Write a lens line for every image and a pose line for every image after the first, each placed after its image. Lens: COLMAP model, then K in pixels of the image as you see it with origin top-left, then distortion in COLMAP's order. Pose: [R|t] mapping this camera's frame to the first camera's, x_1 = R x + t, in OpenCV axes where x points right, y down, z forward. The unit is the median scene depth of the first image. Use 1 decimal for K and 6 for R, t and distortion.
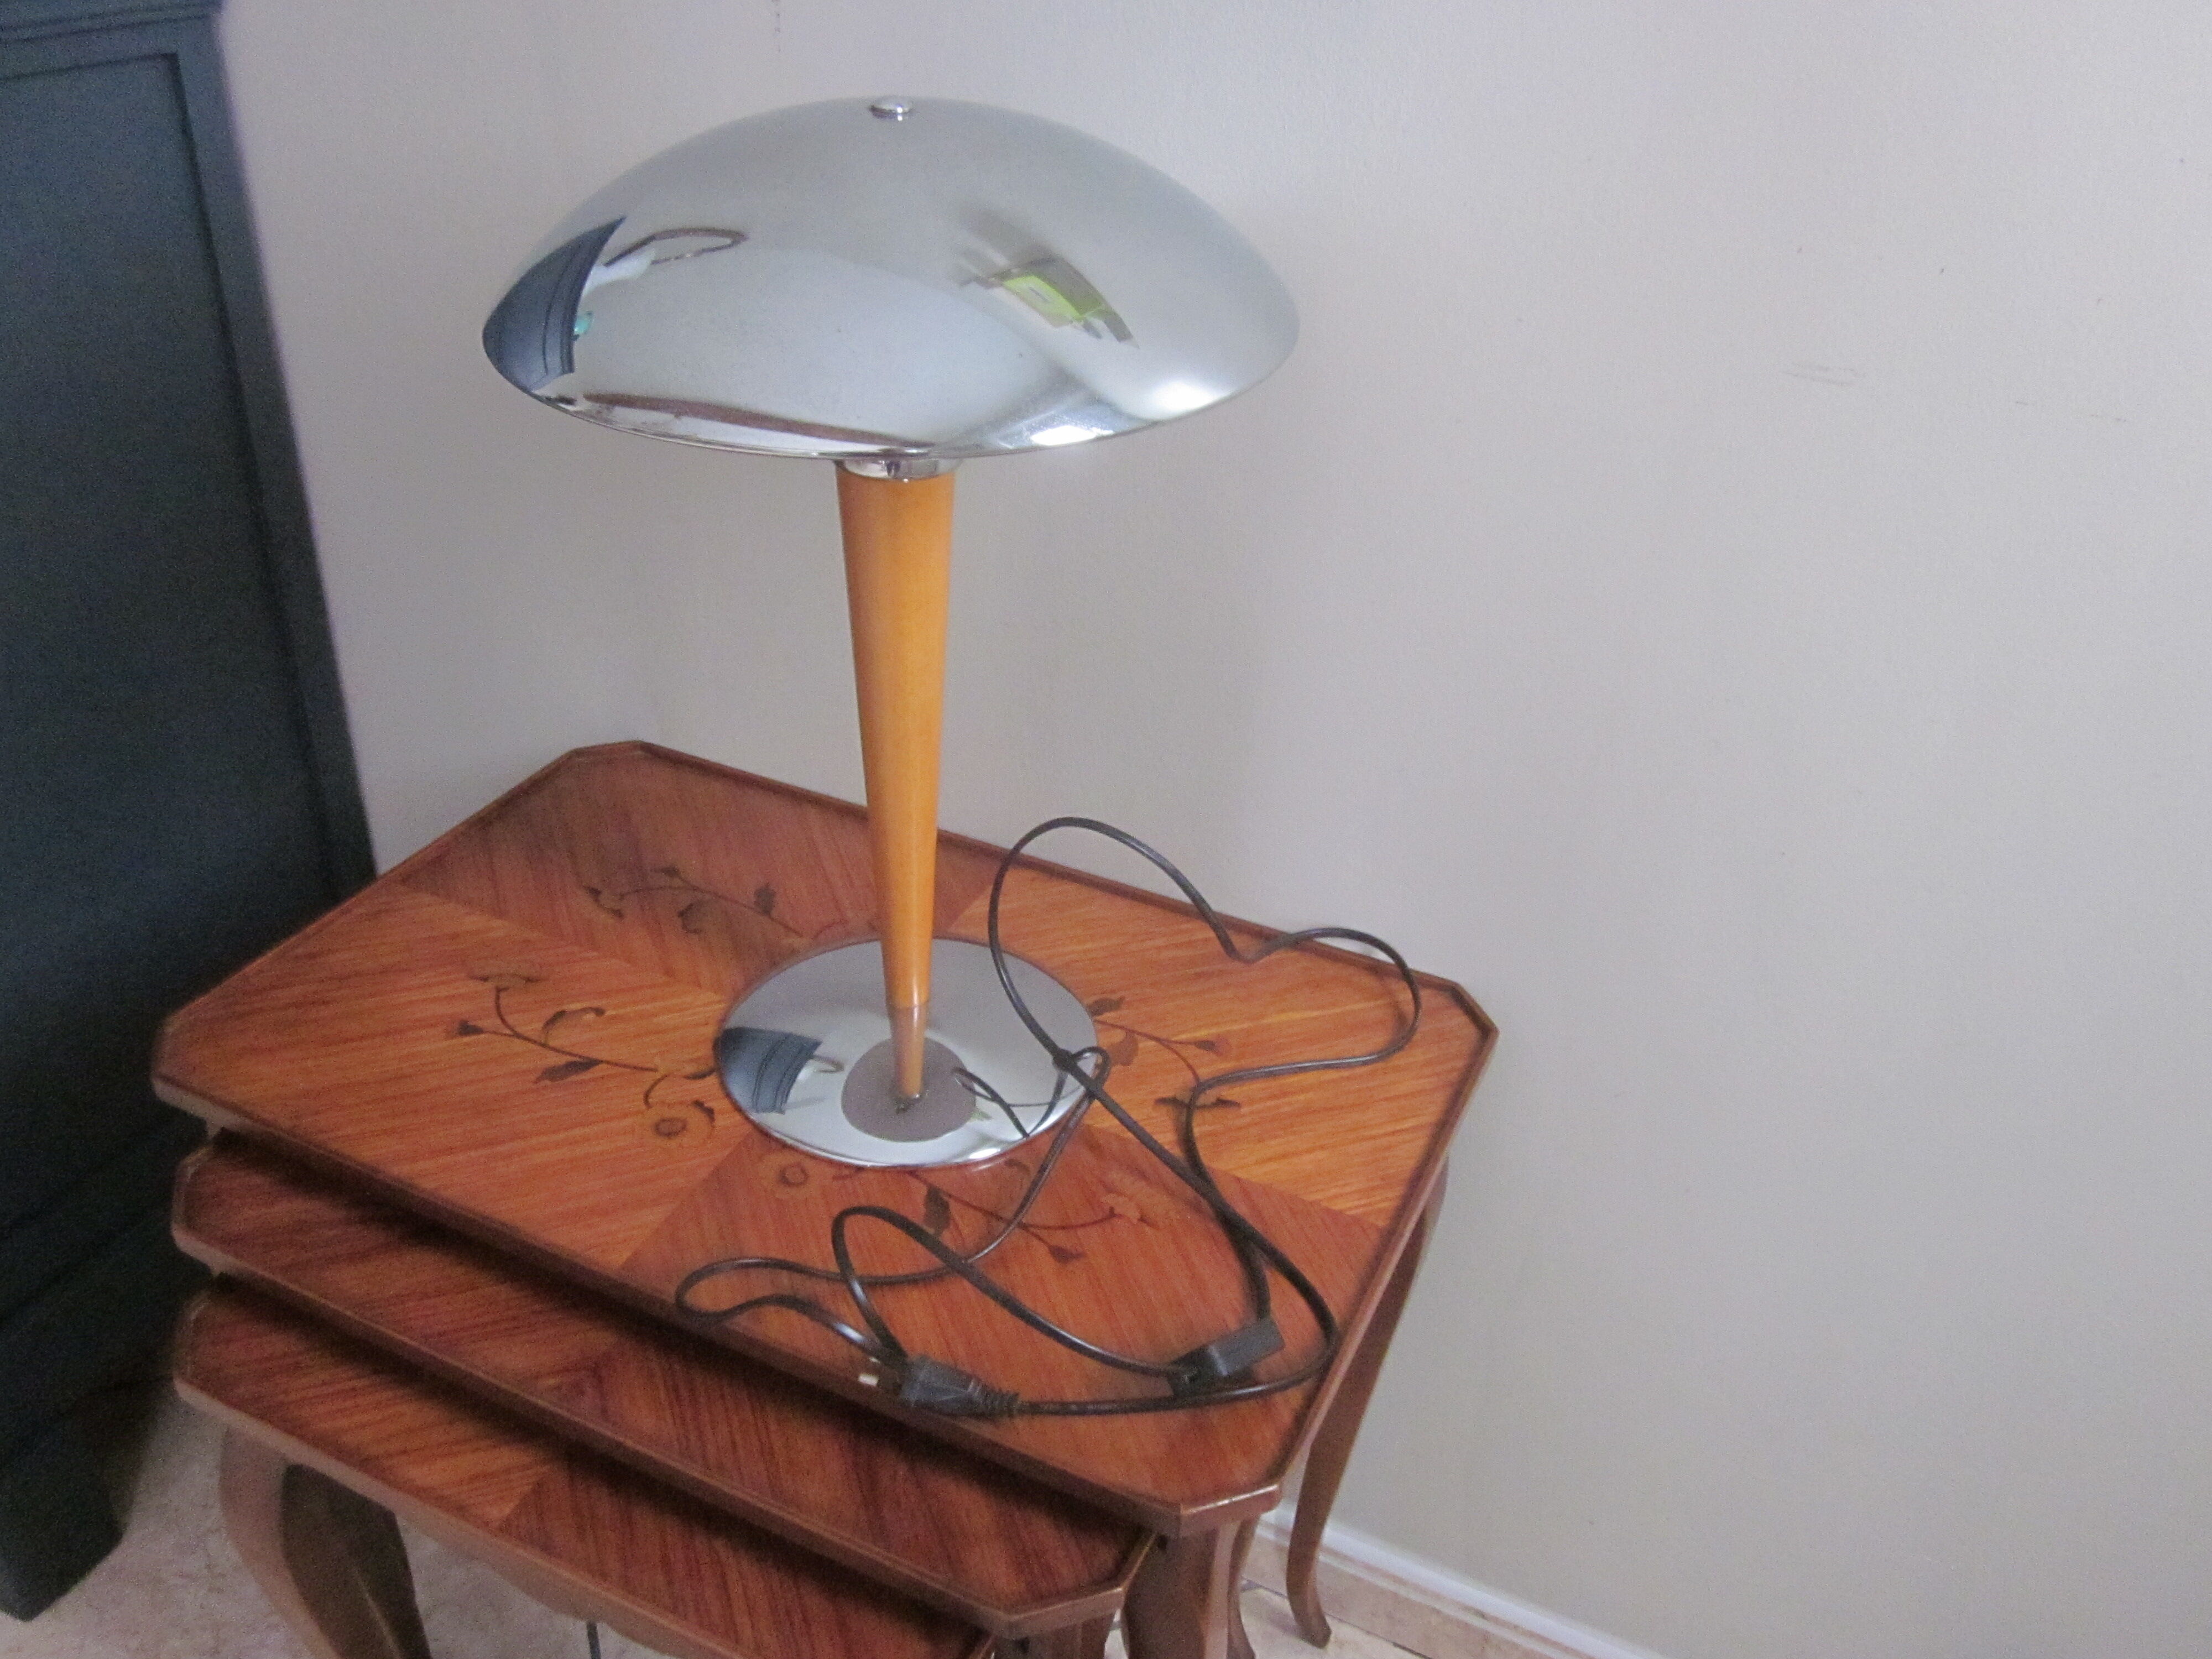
lens RADIAL K [[1842.4, 0, 1112.2], [0, 1842.4, 829.9], [0, 0, 1]] dist [-0.032180, 0.009787]
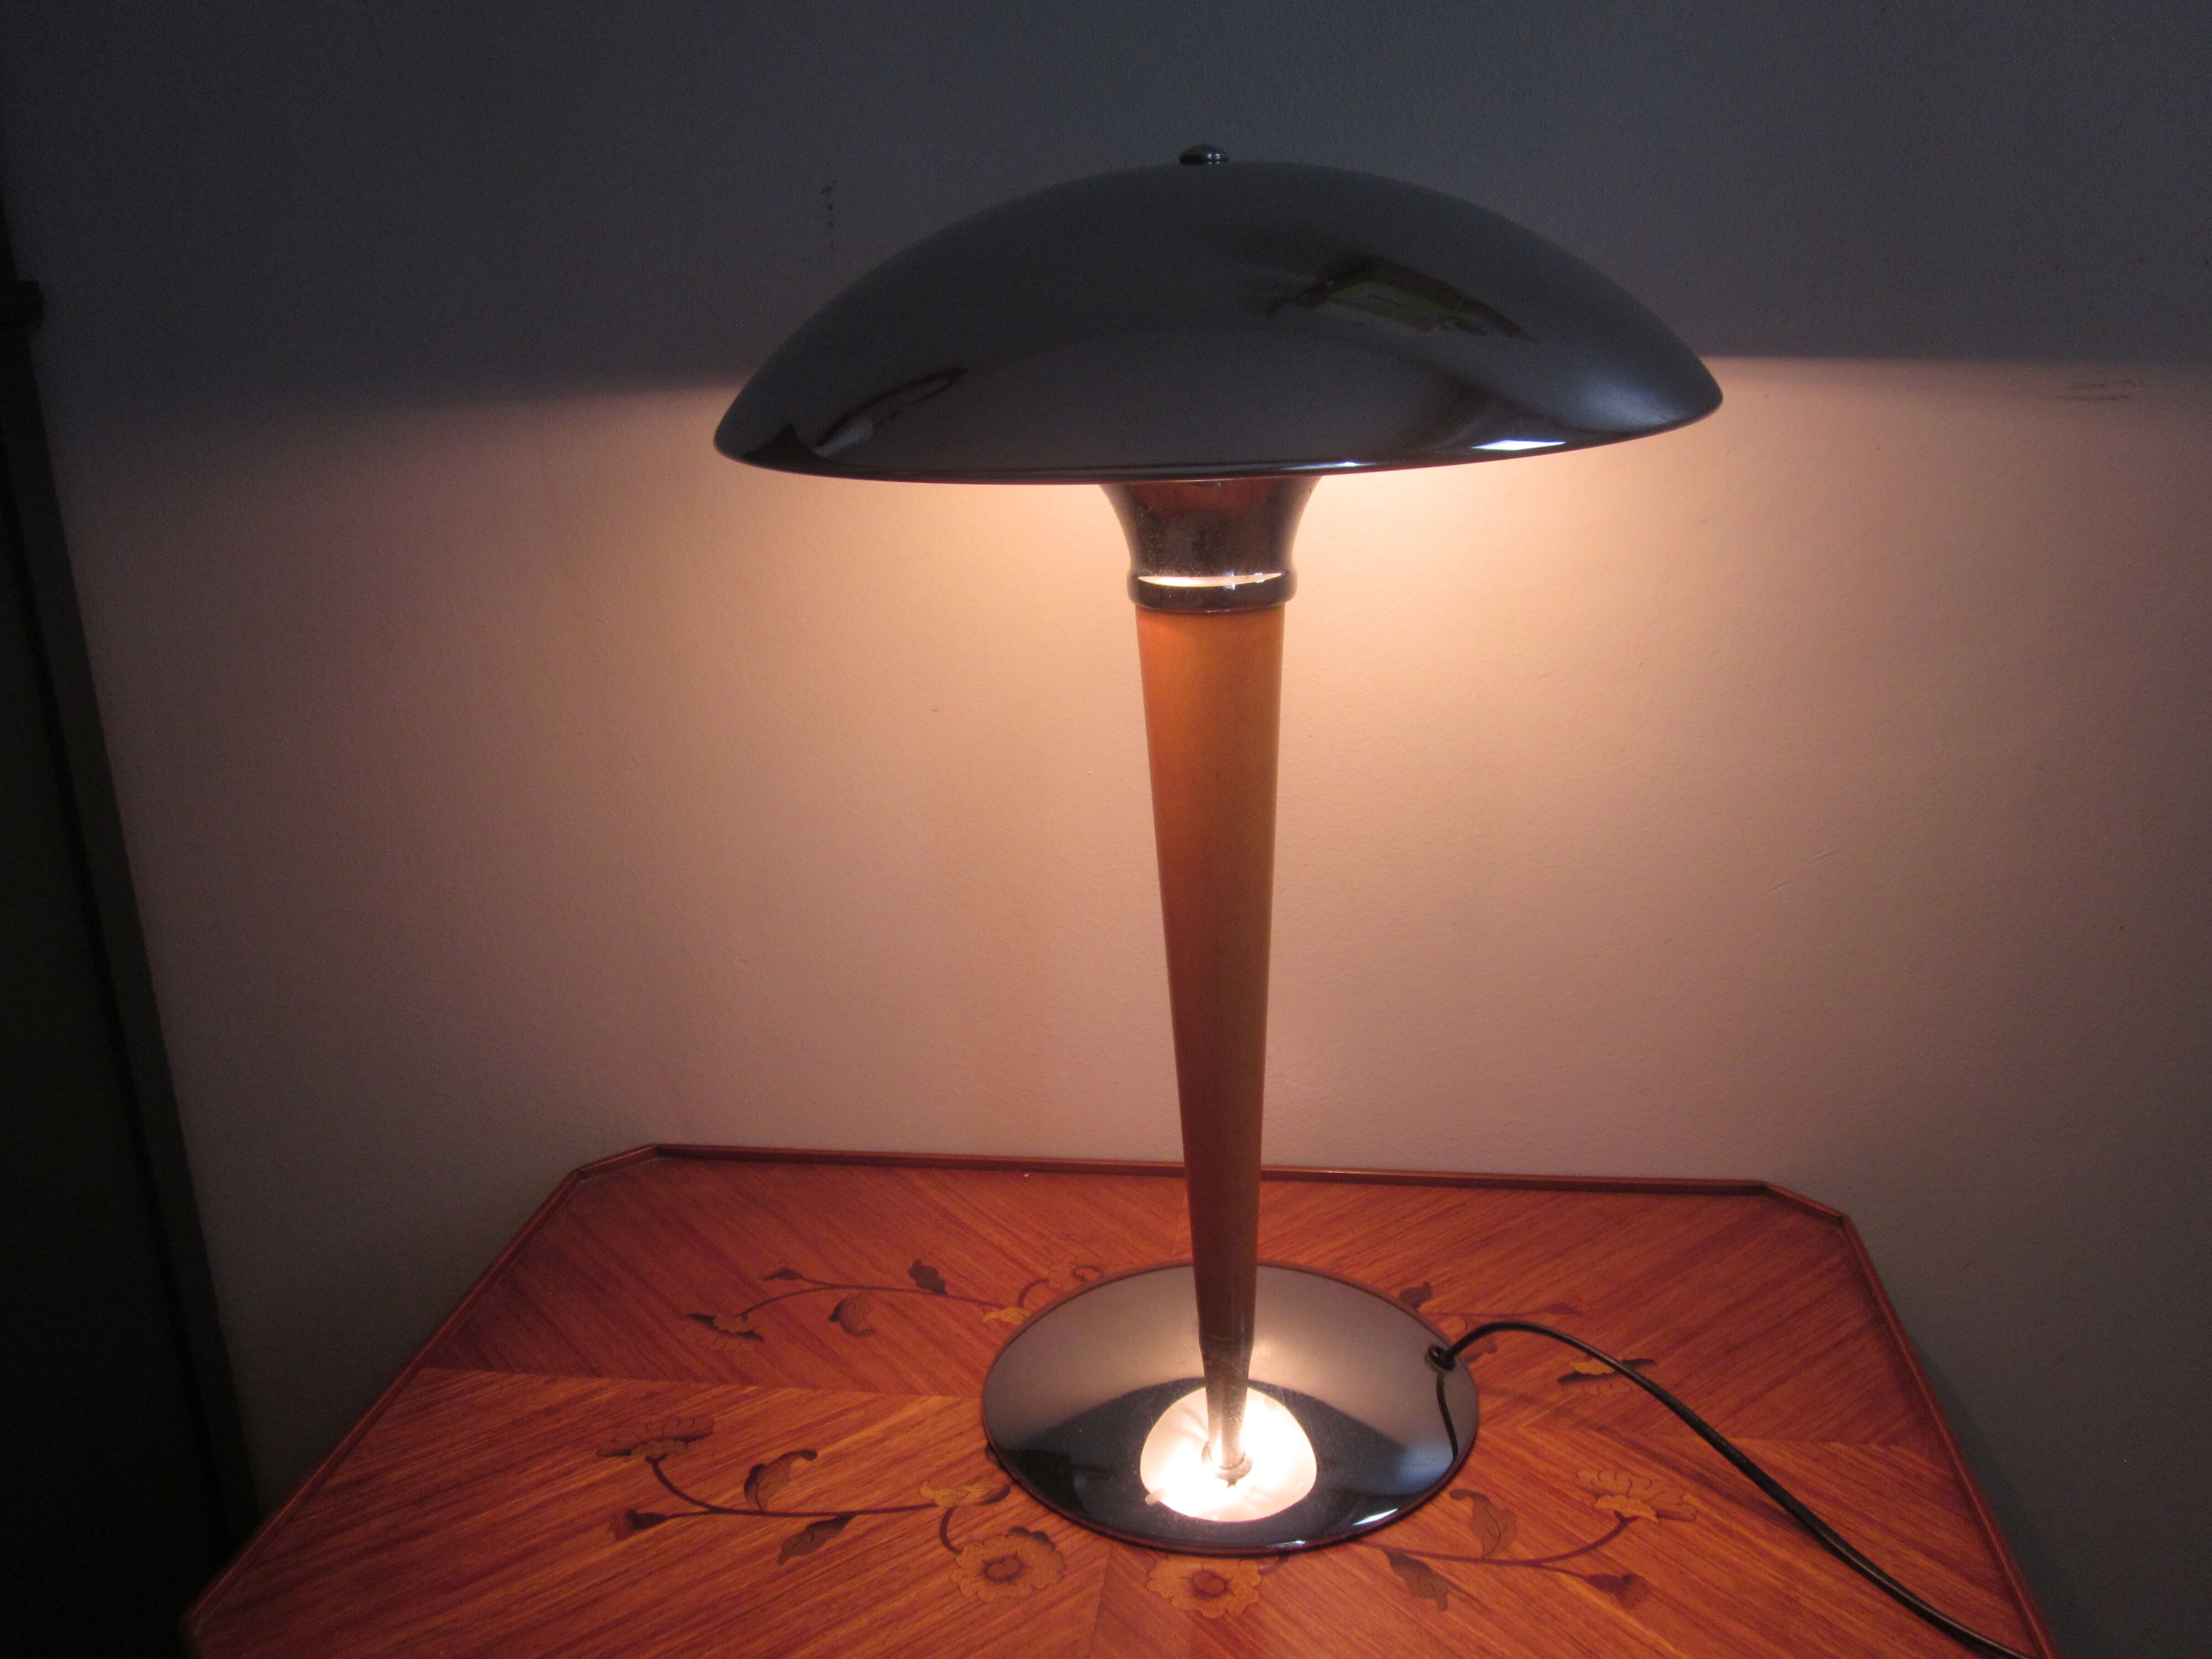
lens RADIAL K [[1842.4, 0, 1112.2], [0, 1842.4, 829.9], [0, 0, 1]] dist [-0.032180, 0.009787]
pose [[0.952562, -0.162842, 0.257115, -0.314008], [0.221927, 0.949765, -0.220670, 0.051764], [-0.208265, 0.267262, 0.940849, 0.227748]]
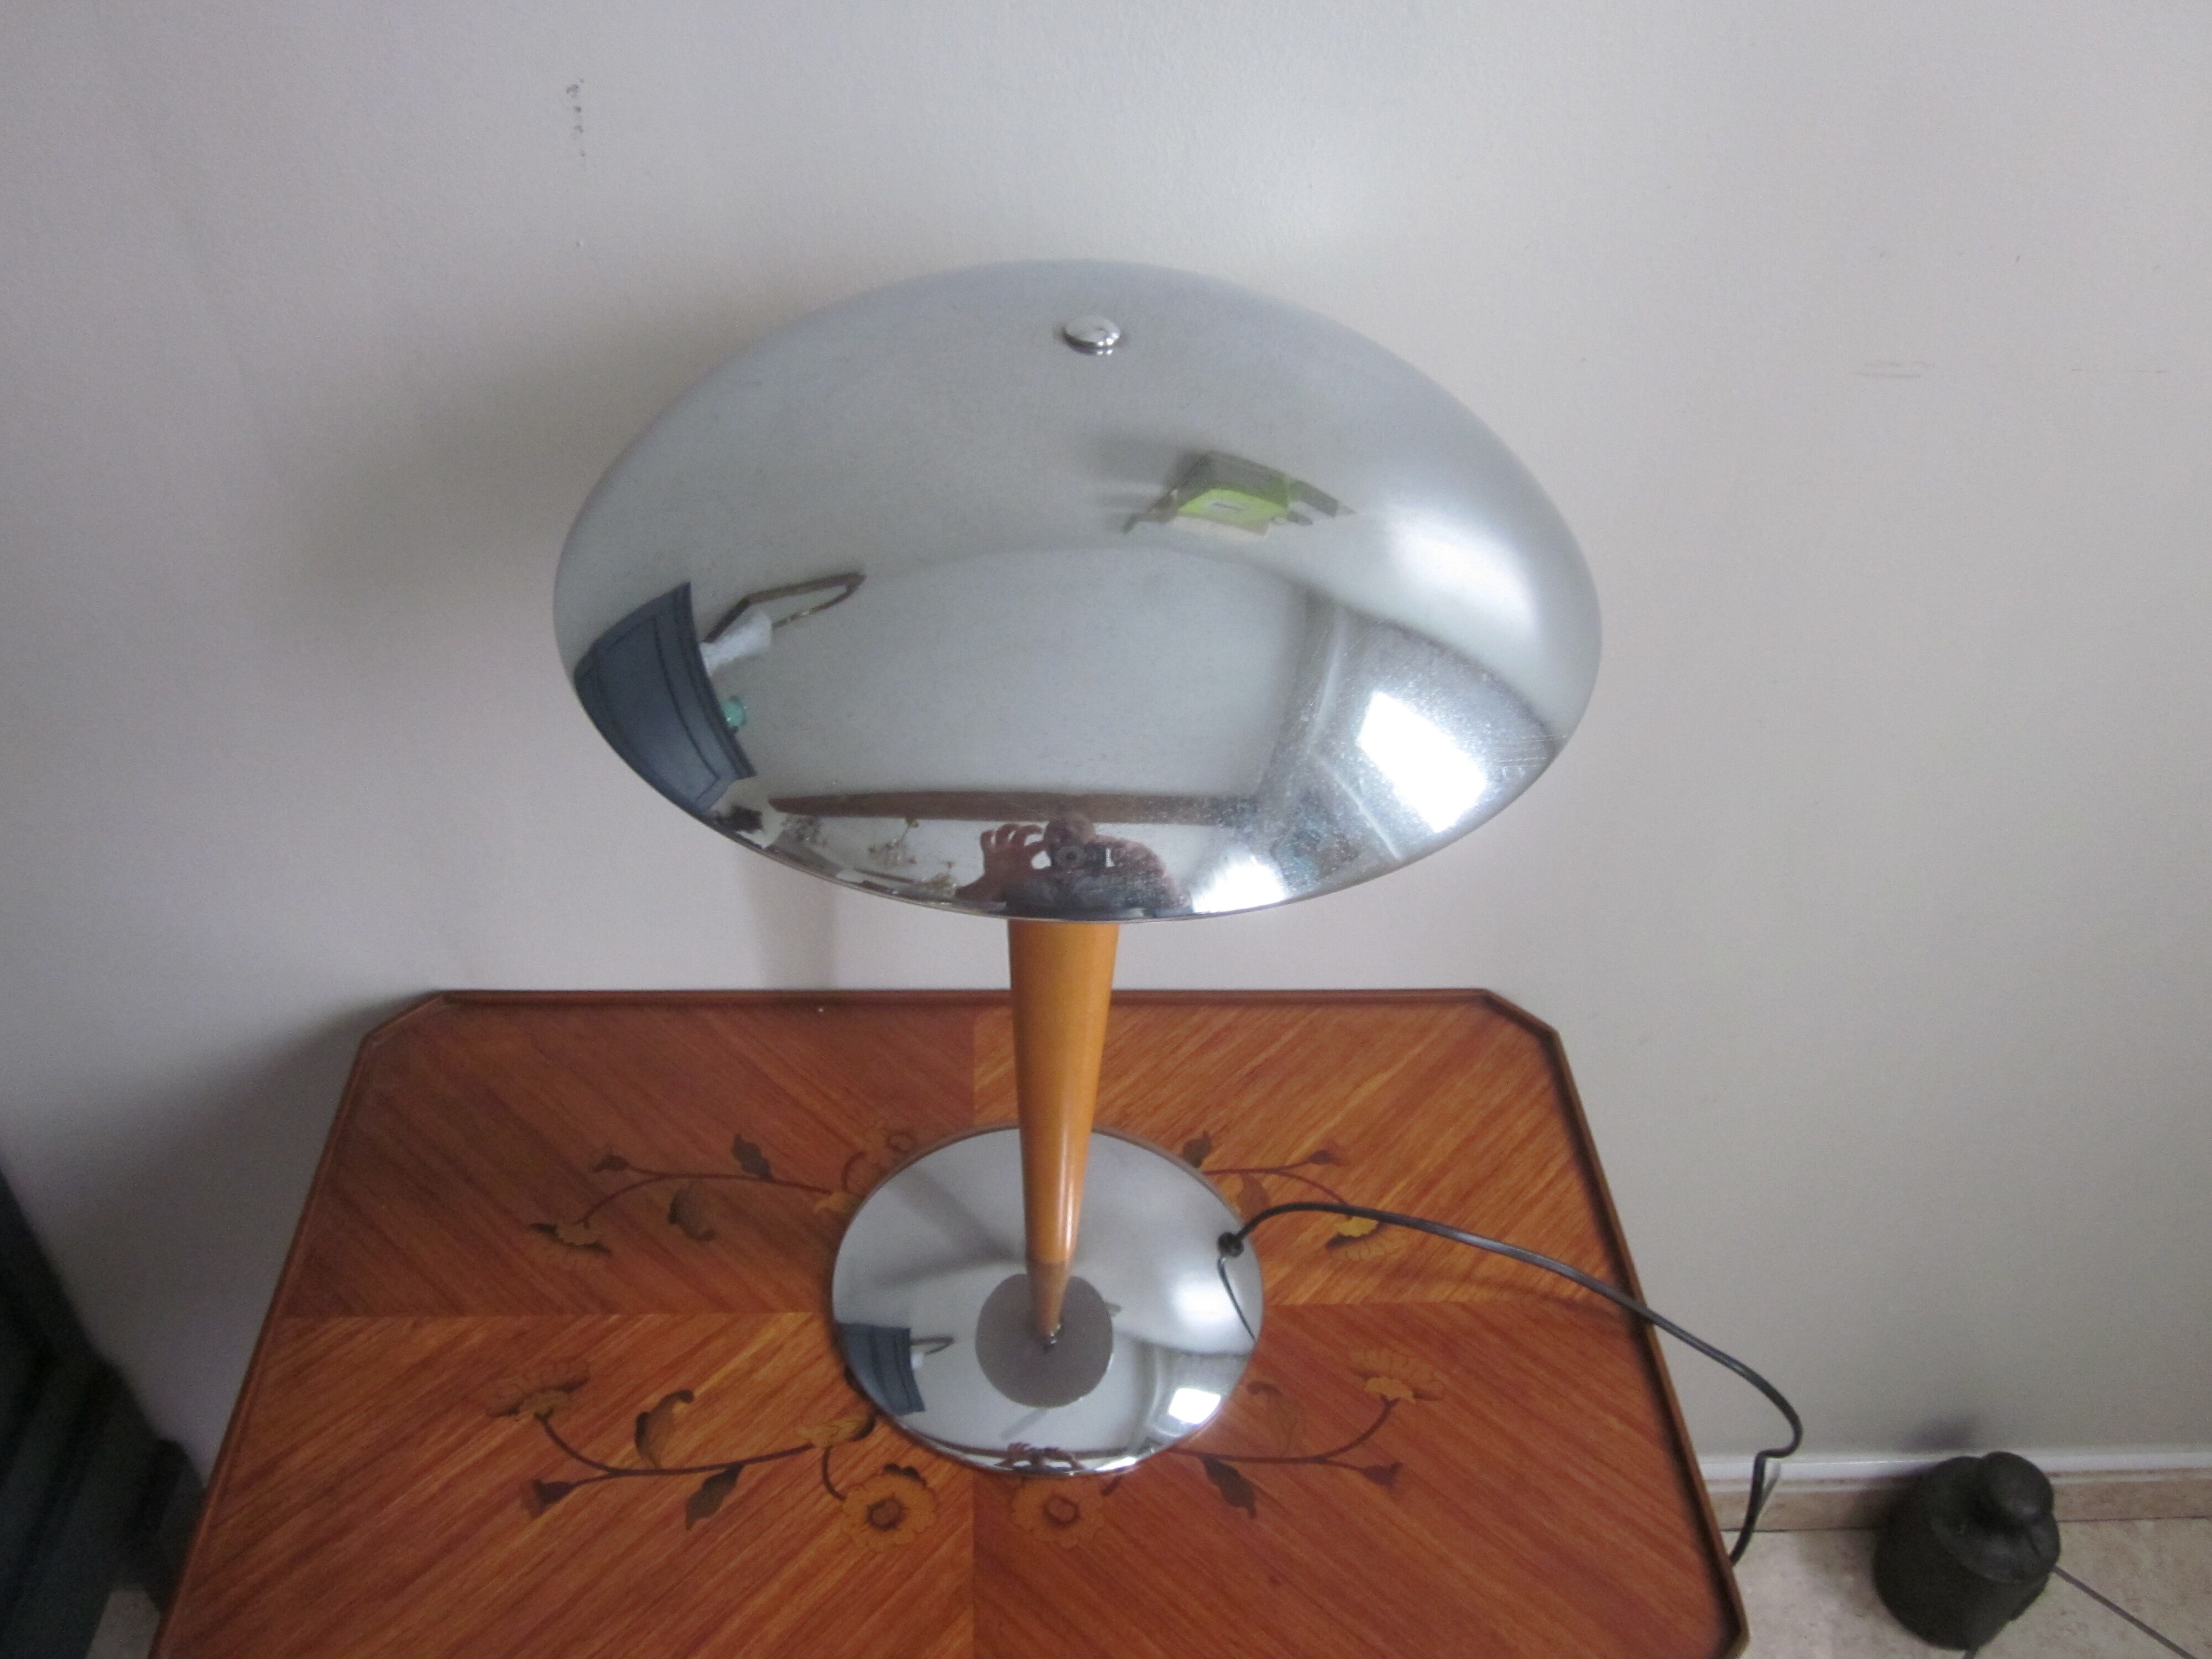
lens RADIAL K [[1842.4, 0, 1112.2], [0, 1842.4, 829.9], [0, 0, 1]] dist [-0.032180, 0.009787]
pose [[0.882584, -0.303181, 0.359341, -0.331293], [0.240855, 0.947959, 0.208238, -0.263482], [-0.403775, -0.097239, 0.909676, 0.213677]]
